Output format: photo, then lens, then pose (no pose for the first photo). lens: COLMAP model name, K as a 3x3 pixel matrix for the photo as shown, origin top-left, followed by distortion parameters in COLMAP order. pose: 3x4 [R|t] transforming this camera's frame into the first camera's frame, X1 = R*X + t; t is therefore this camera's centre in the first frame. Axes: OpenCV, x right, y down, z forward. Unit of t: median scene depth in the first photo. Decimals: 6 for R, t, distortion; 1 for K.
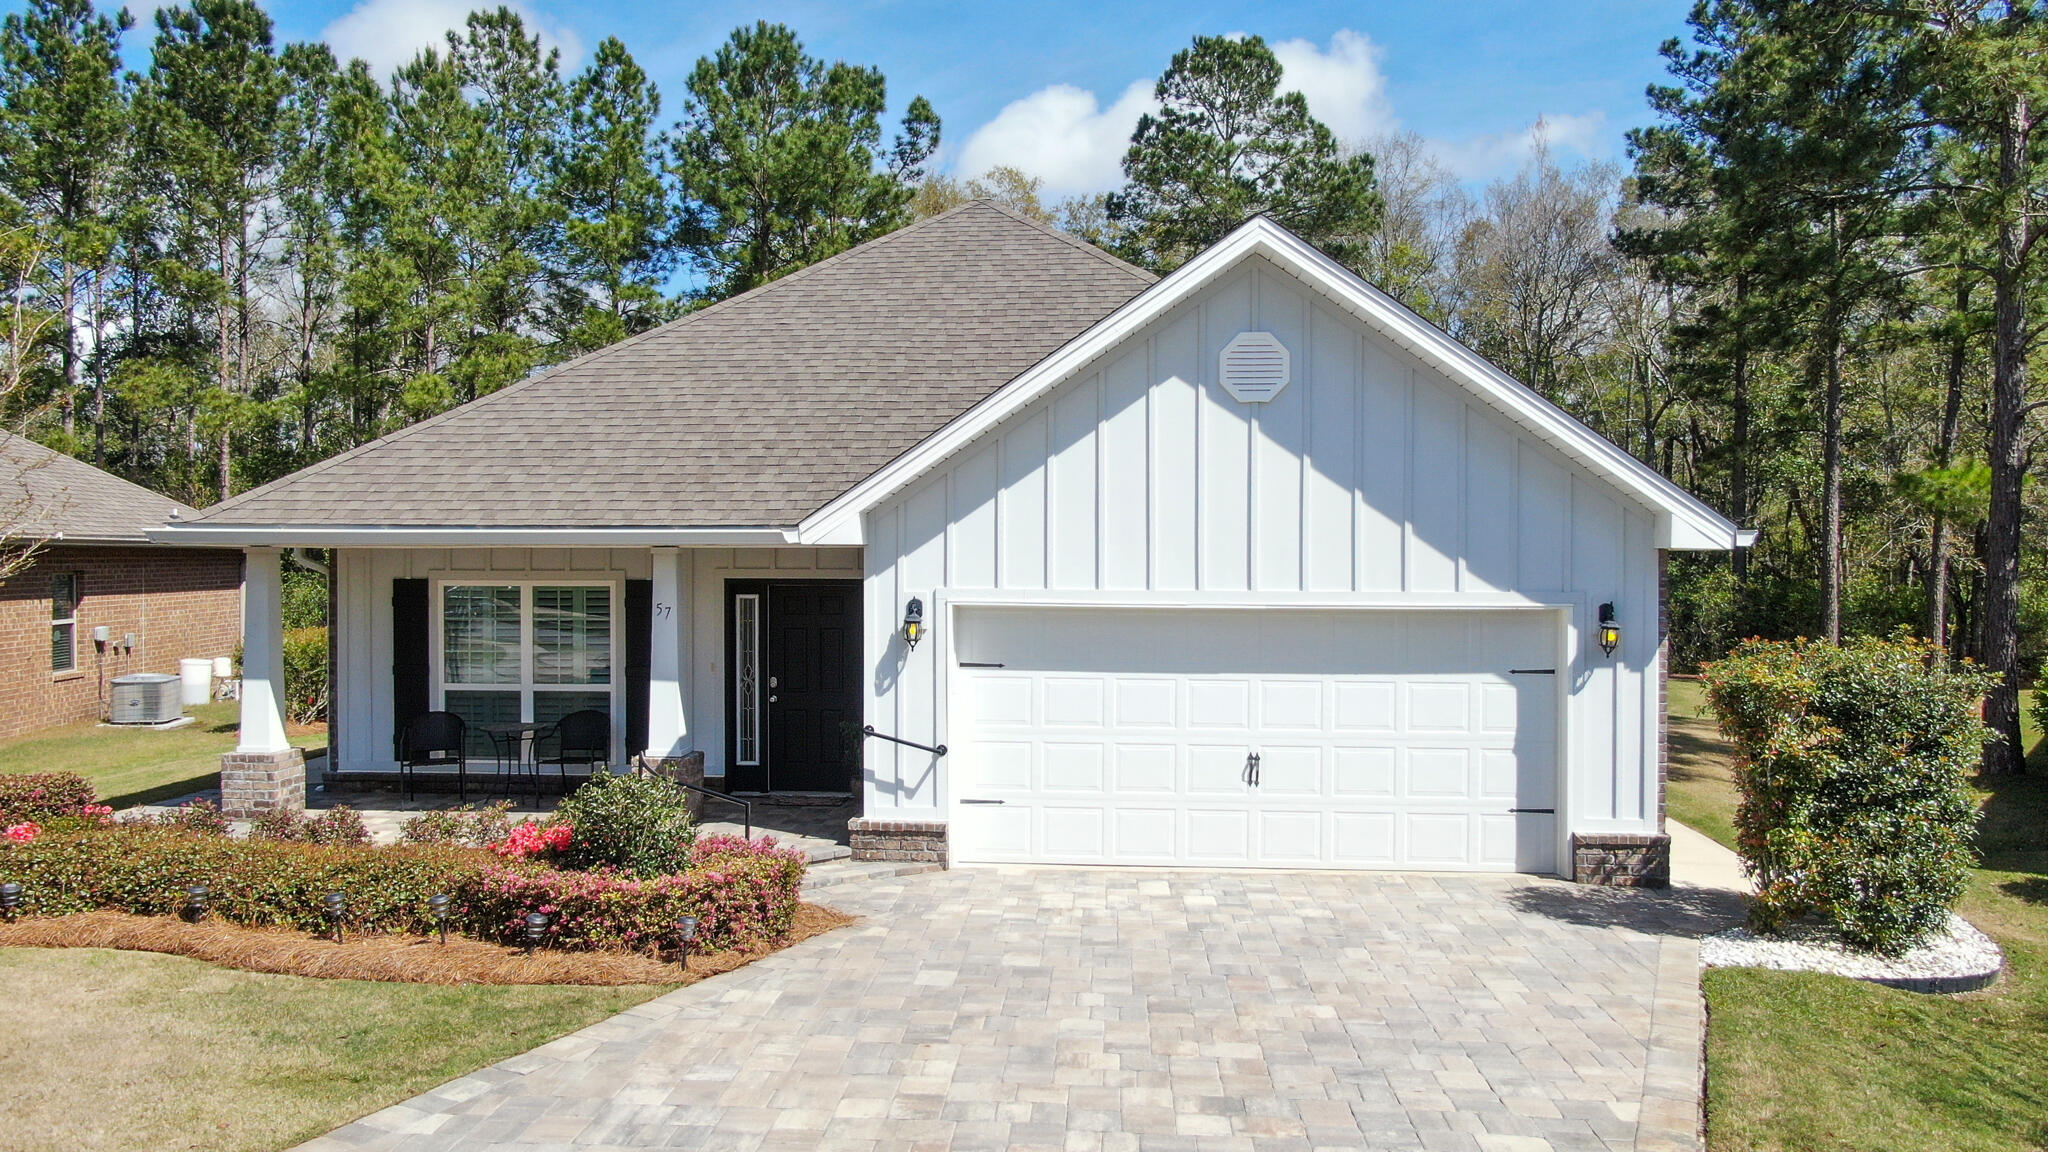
lens RADIAL K [[1475.3, 0, 1023.4], [0, 1475.3, 571.3], [0, 0, 1]] dist [0.005510, 0.000738]
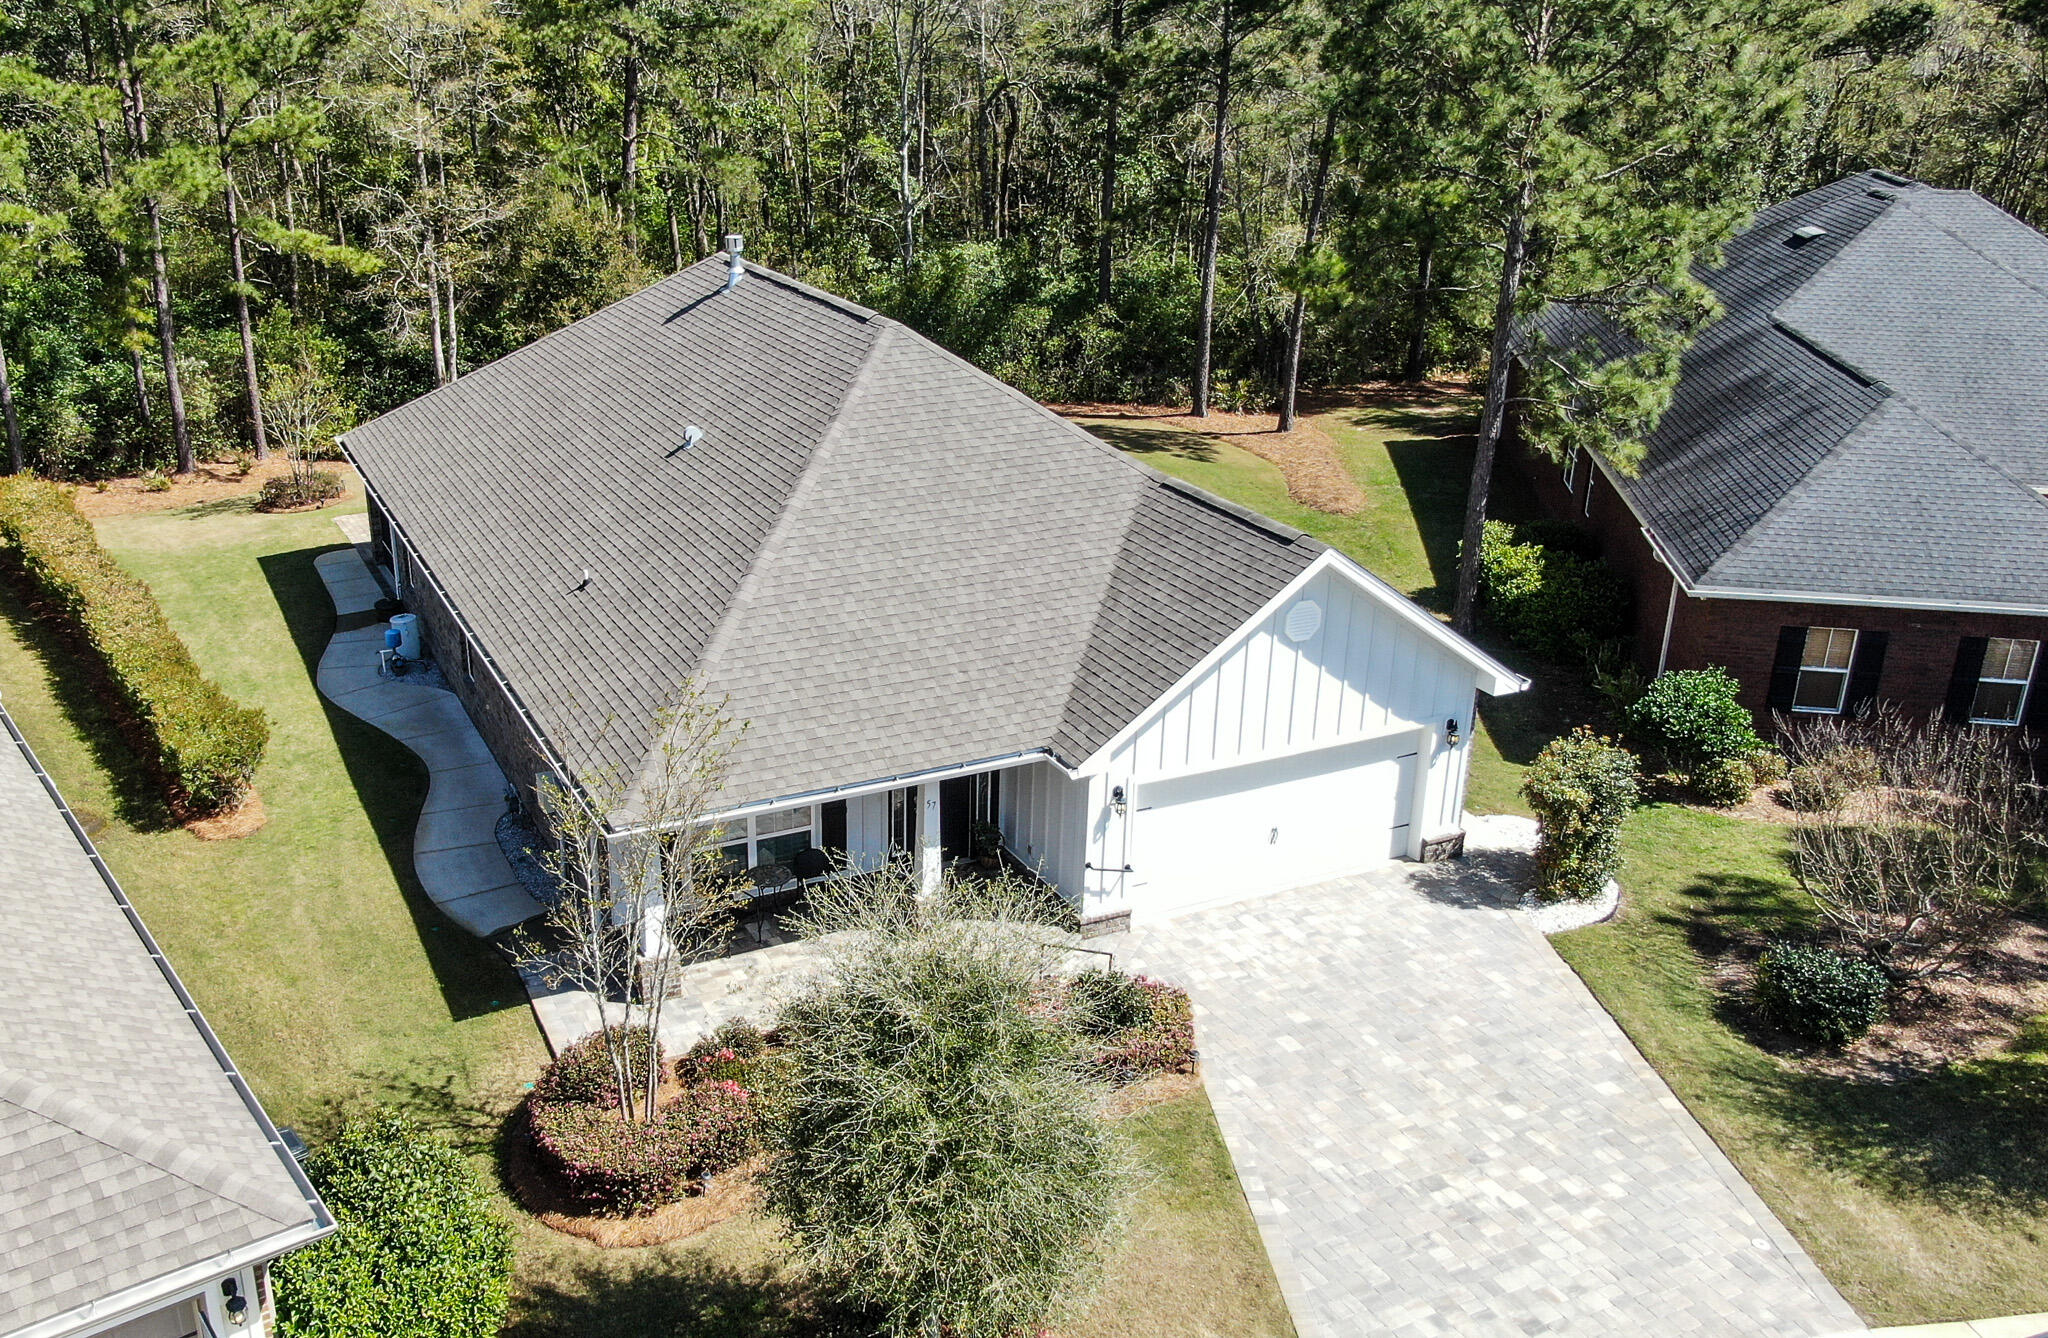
lens RADIAL K [[1741.2, 0, 931.3], [0, 1741.2, 712.9], [0, 0, 1]] dist [0.011367, -0.000913]
pose [[0.871761, -0.183307, 0.454346, -1.102945], [-0.001318, 0.926488, 0.376322, -0.771196], [-0.489929, -0.328661, 0.807435, -0.396353]]
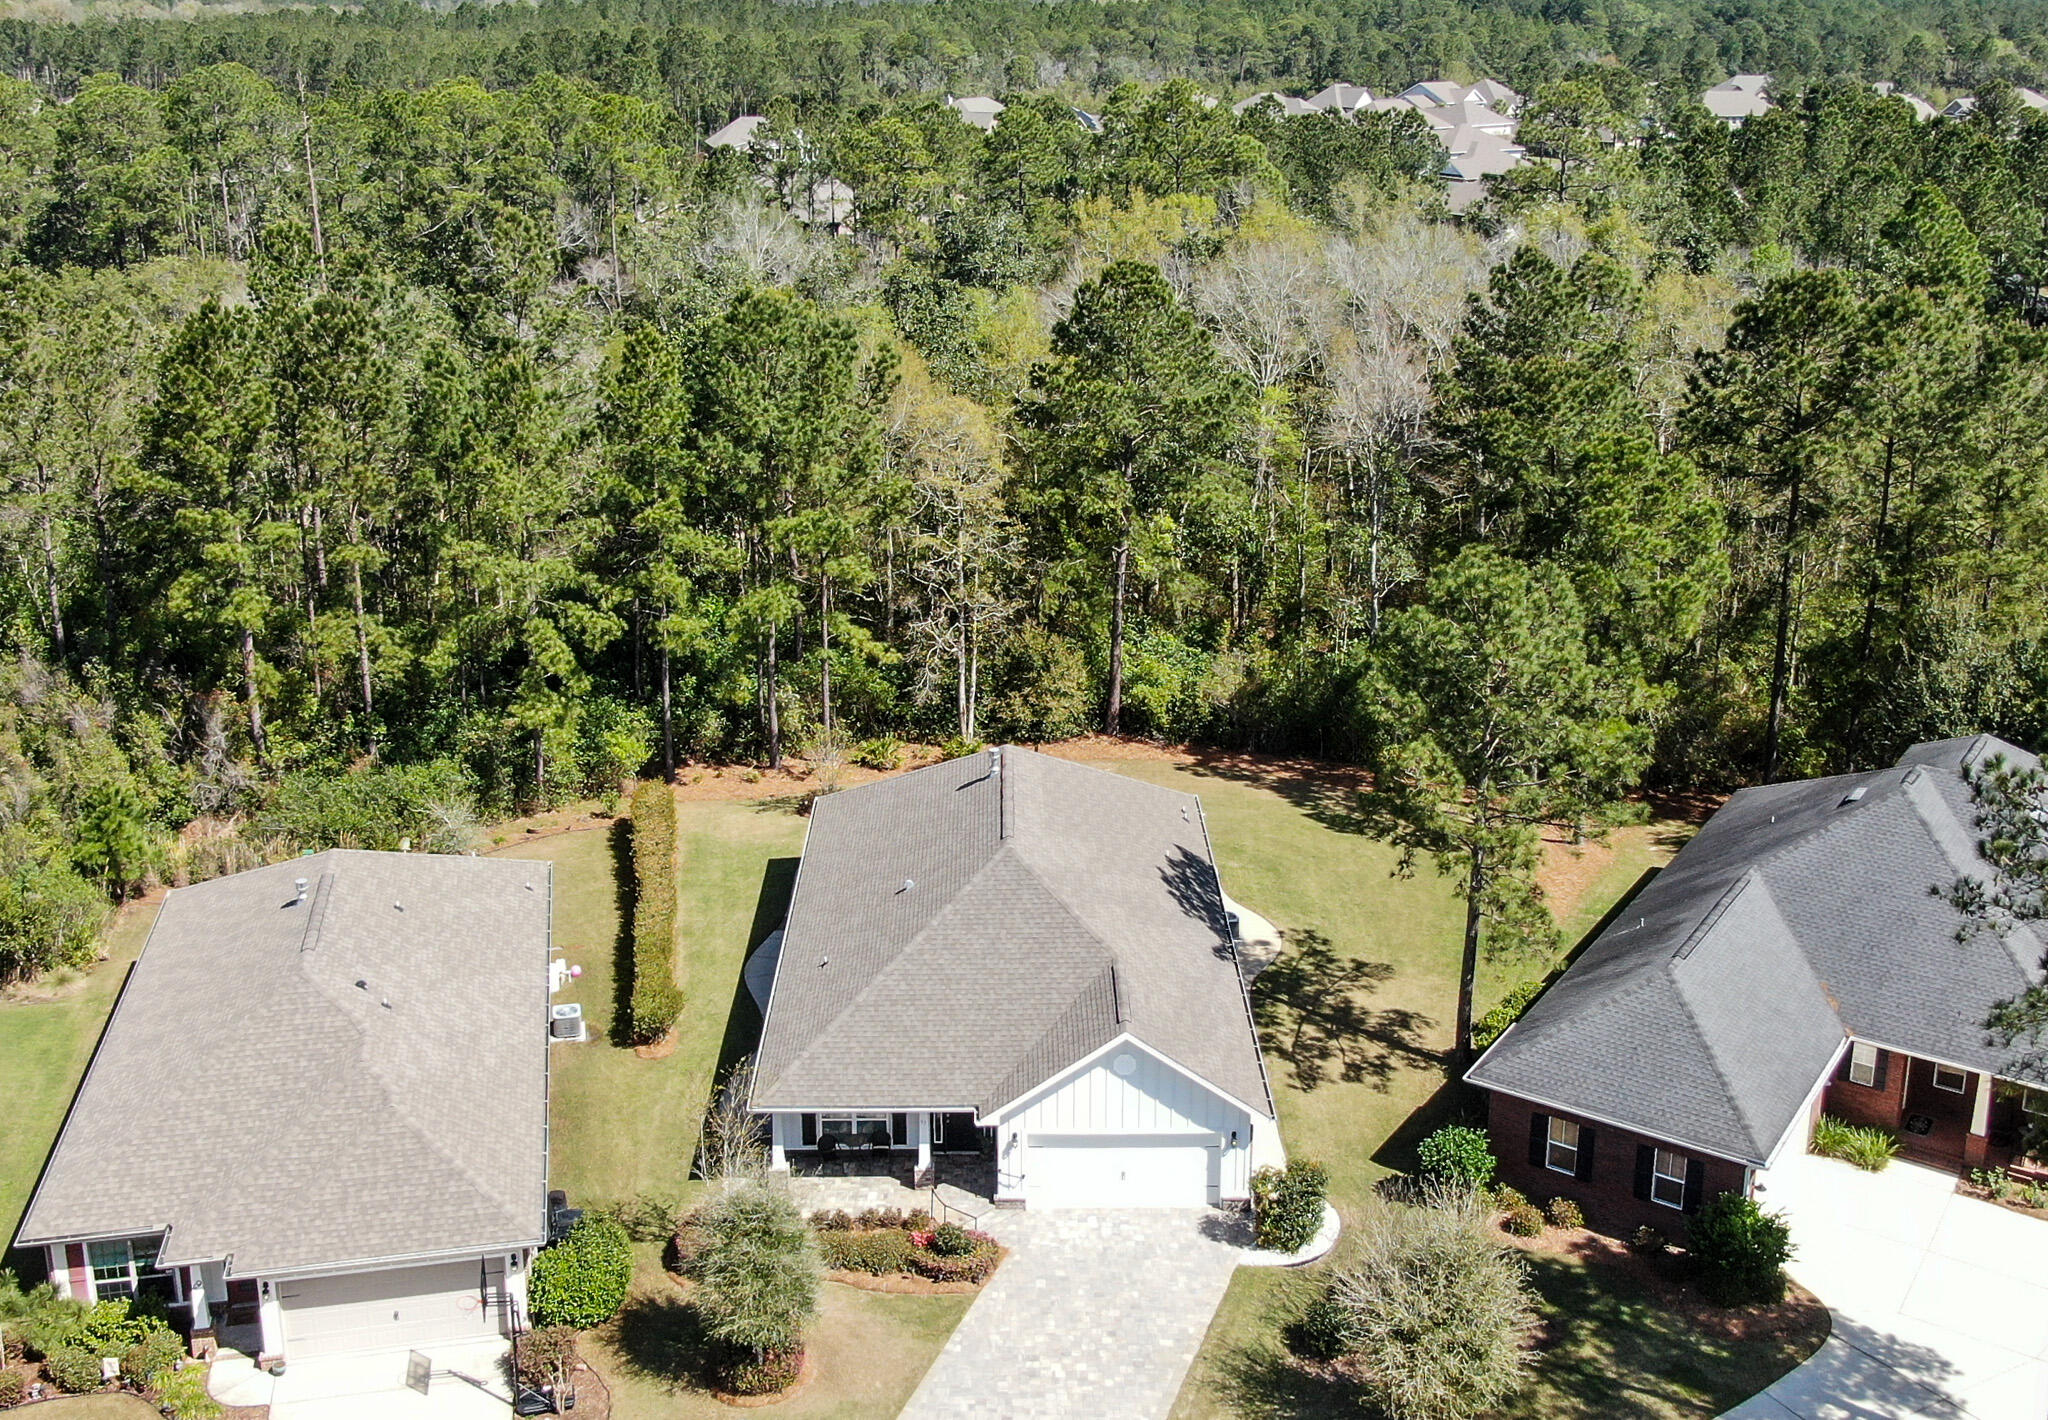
lens RADIAL K [[2087.8, 0, 1023.4], [0, 2087.8, 693.6], [0, 0, 1]] dist [0.071168, 0.000000]
pose [[0.996499, -0.026609, 0.079254, -0.381630], [0.000514, 0.949930, 0.312461, -2.239147], [-0.083600, -0.311326, 0.946619, -2.878006]]
